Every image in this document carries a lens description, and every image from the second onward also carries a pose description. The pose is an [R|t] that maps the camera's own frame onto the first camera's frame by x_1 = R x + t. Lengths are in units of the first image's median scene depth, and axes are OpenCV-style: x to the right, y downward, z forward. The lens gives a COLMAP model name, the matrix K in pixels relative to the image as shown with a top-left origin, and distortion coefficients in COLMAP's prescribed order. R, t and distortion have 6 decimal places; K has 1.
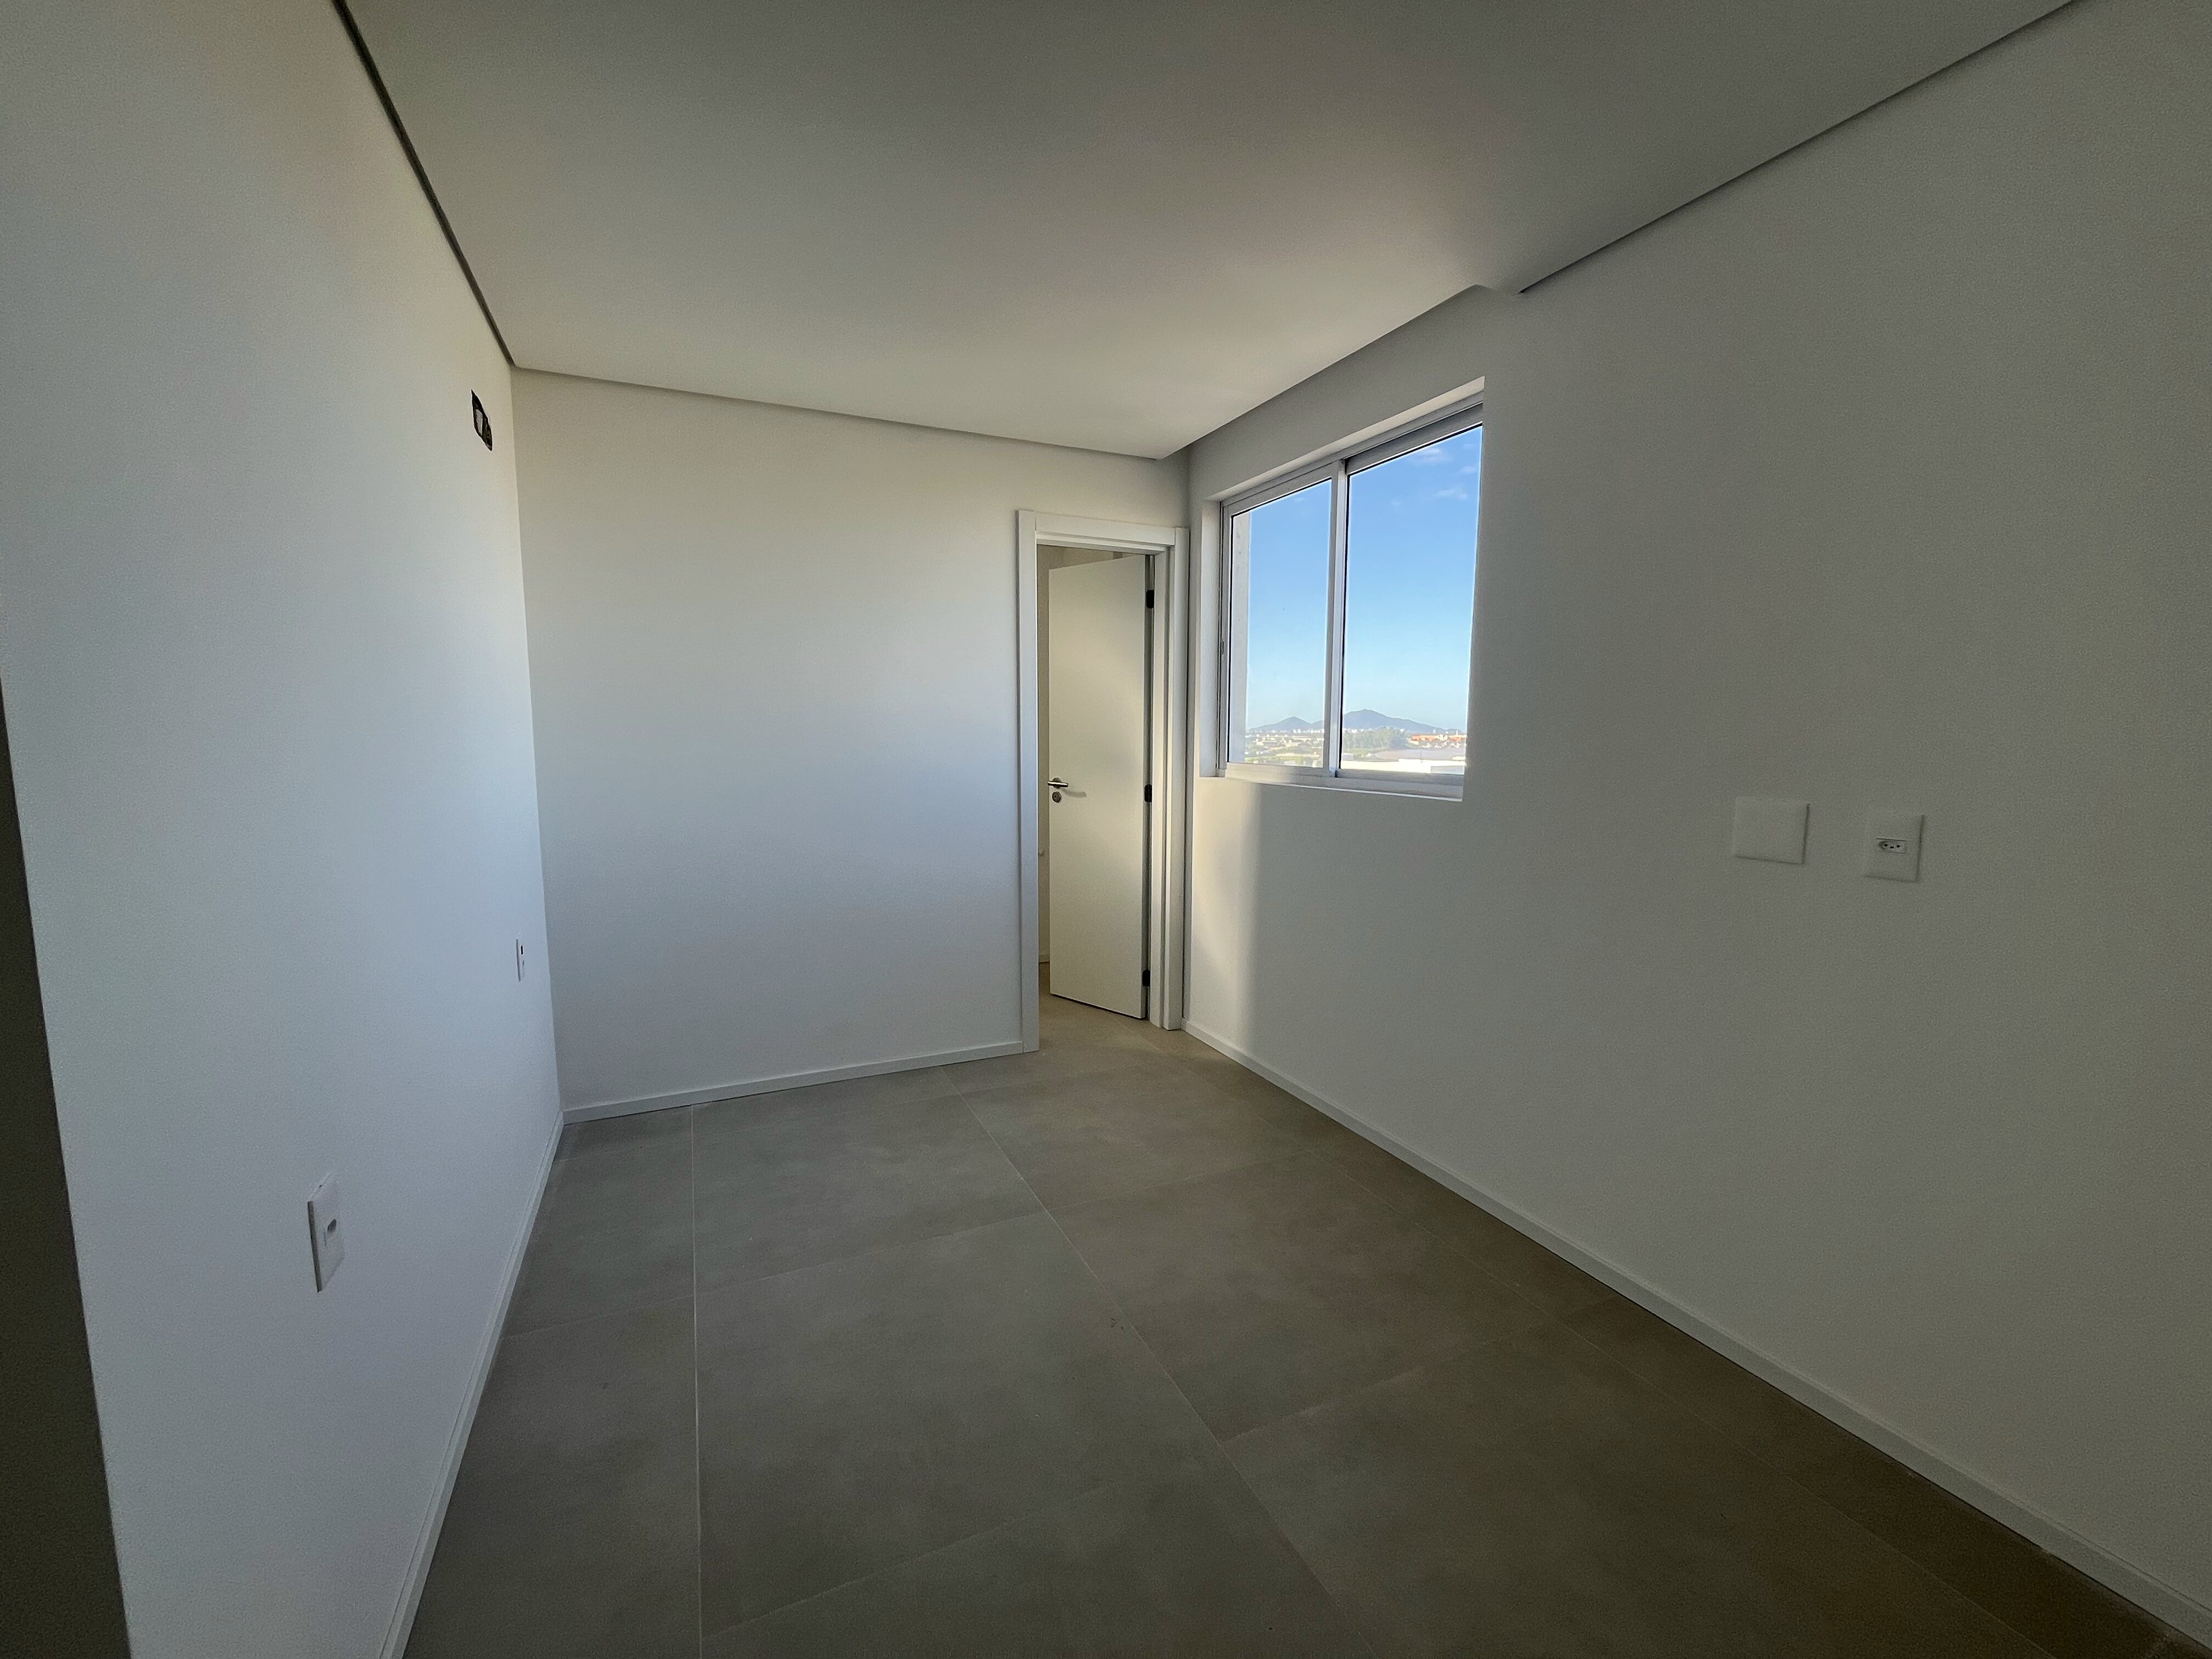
lens RADIAL K [[904.3, 0, 1106.0], [0, 904.3, 829.5], [0, 0, 1]] dist [-0.002728, -0.000288]
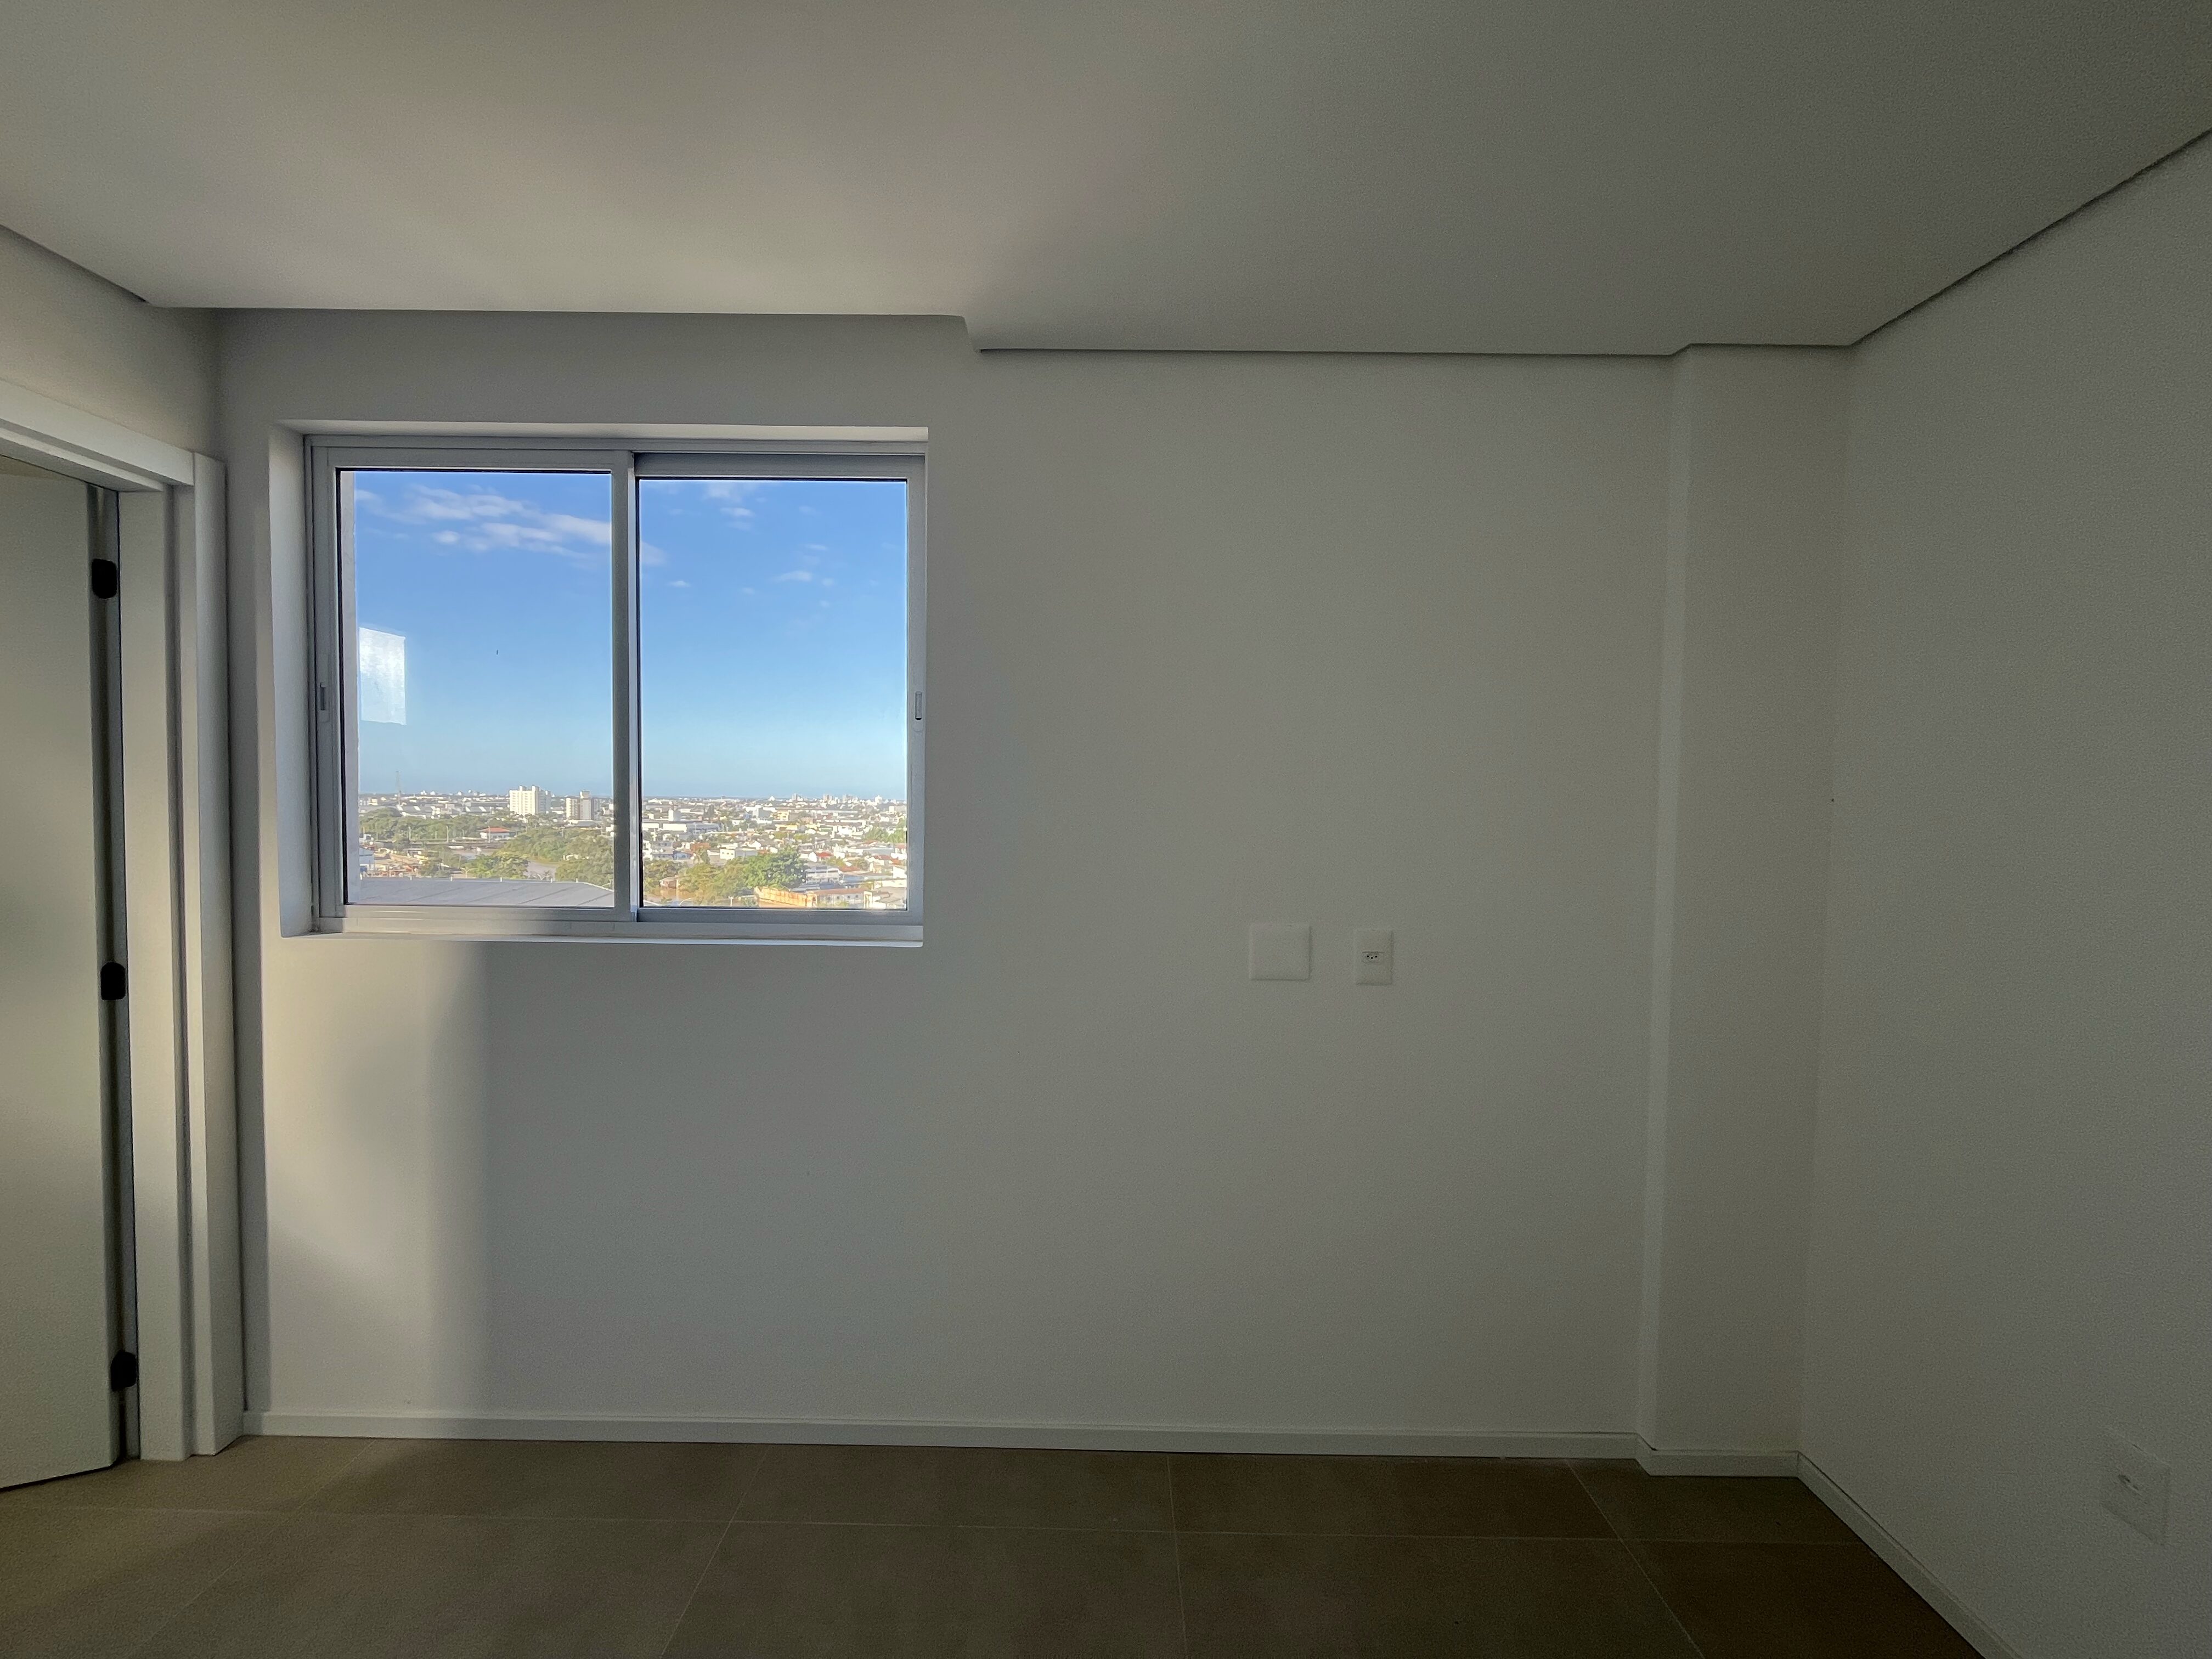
lens RADIAL K [[904.3, 0, 1106.0], [0, 904.3, 829.5], [0, 0, 1]] dist [-0.002728, -0.000288]
pose [[0.425409, -0.030027, 0.904503, -0.168987], [0.087099, 0.996168, -0.007894, -0.076568], [-0.900800, 0.082140, 0.426394, 0.345204]]
